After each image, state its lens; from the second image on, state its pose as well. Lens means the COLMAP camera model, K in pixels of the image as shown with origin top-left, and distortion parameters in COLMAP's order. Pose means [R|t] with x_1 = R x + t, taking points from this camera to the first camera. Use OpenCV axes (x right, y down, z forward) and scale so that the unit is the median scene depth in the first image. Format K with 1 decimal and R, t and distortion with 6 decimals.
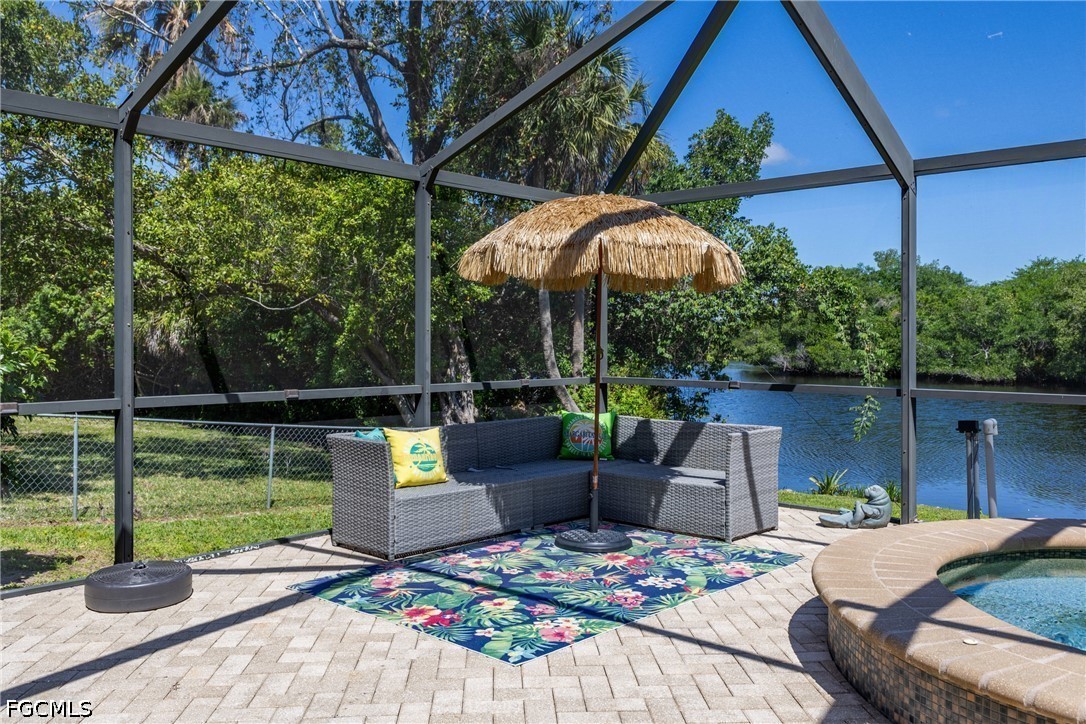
lens RADIAL K [[915.2, 0, 542.0], [0, 915.2, 339.5], [0, 0, 1]] dist [0.012735, -0.001288]
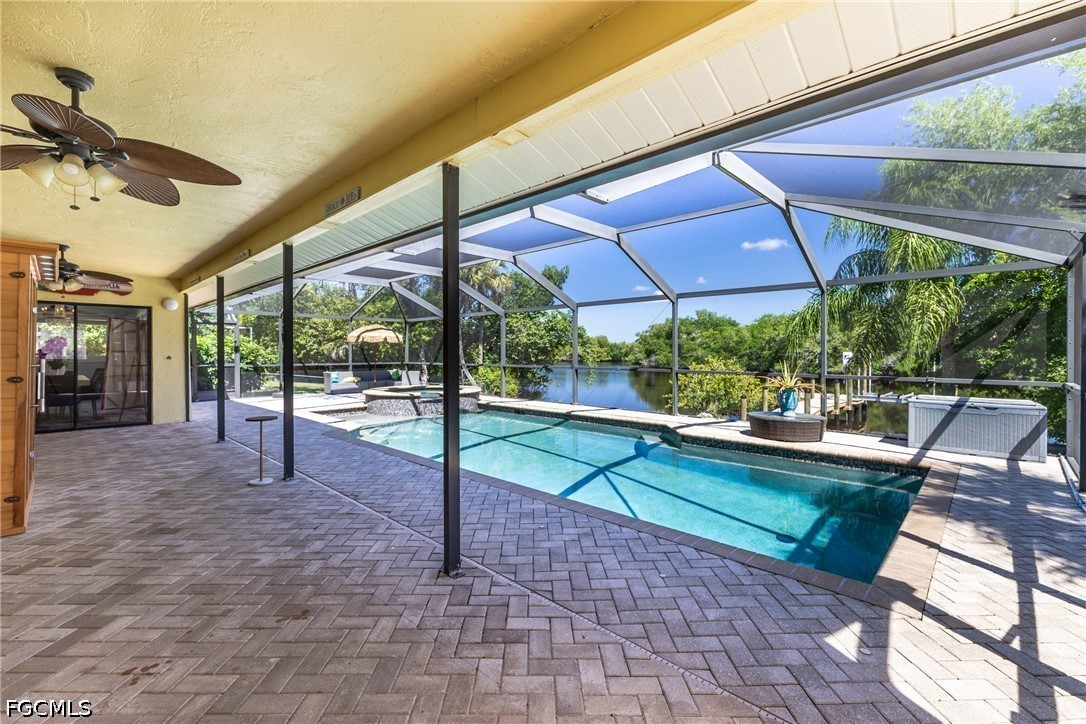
lens RADIAL K [[465.3, 0, 547.7], [0, 465.3, 357.8], [0, 0, 1]] dist [0.002125, -0.000246]
pose [[0.999734, -0.002663, -0.022924, 0.445408], [0.002915, 0.999936, 0.010928, -0.000546], [0.022894, -0.010992, 0.999677, -0.650321]]
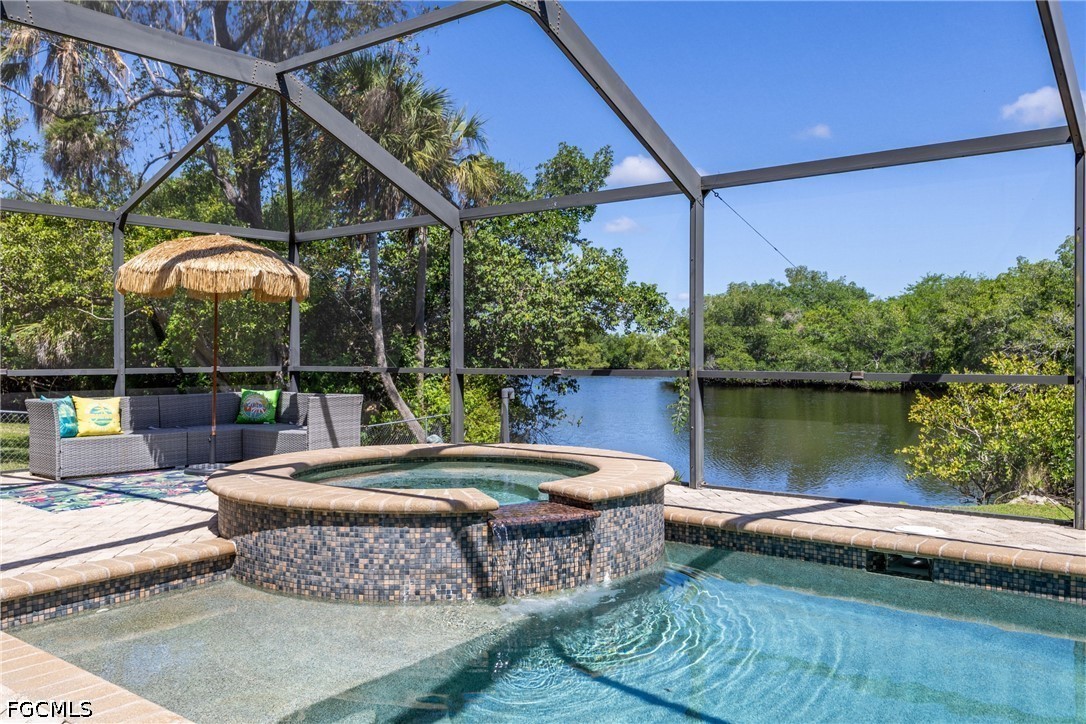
lens RADIAL K [[901.6, 0, 543.0], [0, 901.6, 362.0], [0, 0, 1]] dist [0.010122, 0.000657]
pose [[0.998273, -0.005125, 0.058519, 0.204768], [0.004615, 0.999950, 0.008832, 0.014280], [-0.058562, -0.008547, 0.998247, -0.196699]]
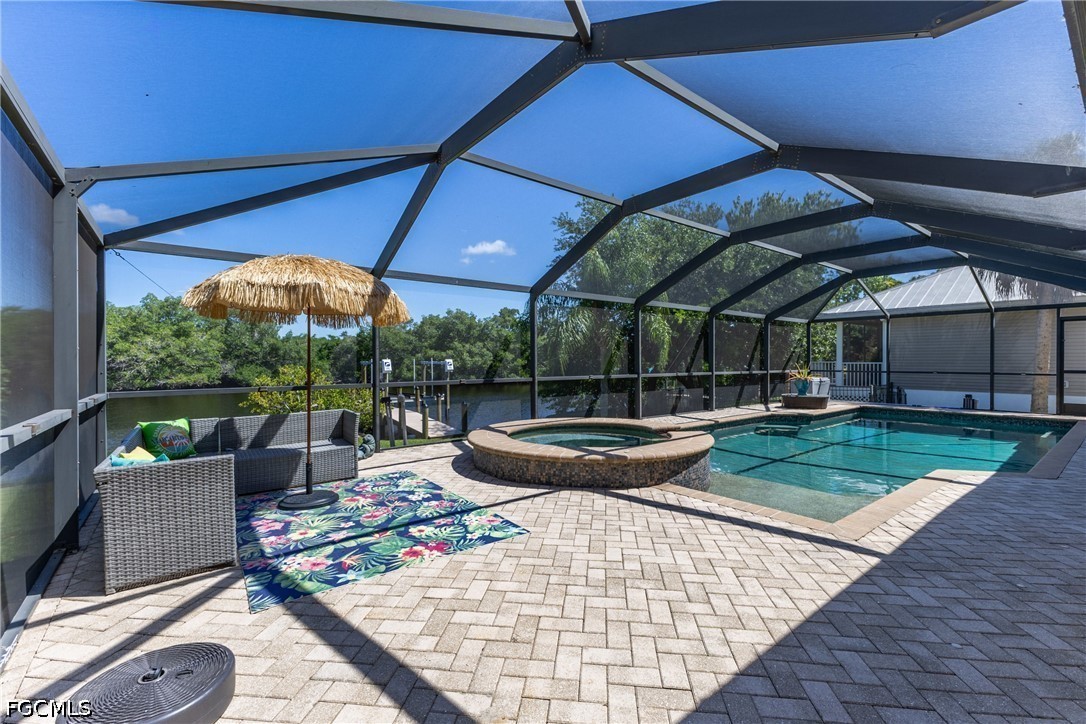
lens RADIAL K [[465.3, 0, 547.7], [0, 465.3, 357.8], [0, 0, 1]] dist [0.002125, -0.000246]
pose [[0.167286, -0.001708, 0.985907, -0.246512], [0.005675, 0.999984, 0.000769, -0.000715], [-0.985892, 0.005466, 0.167293, 0.206042]]
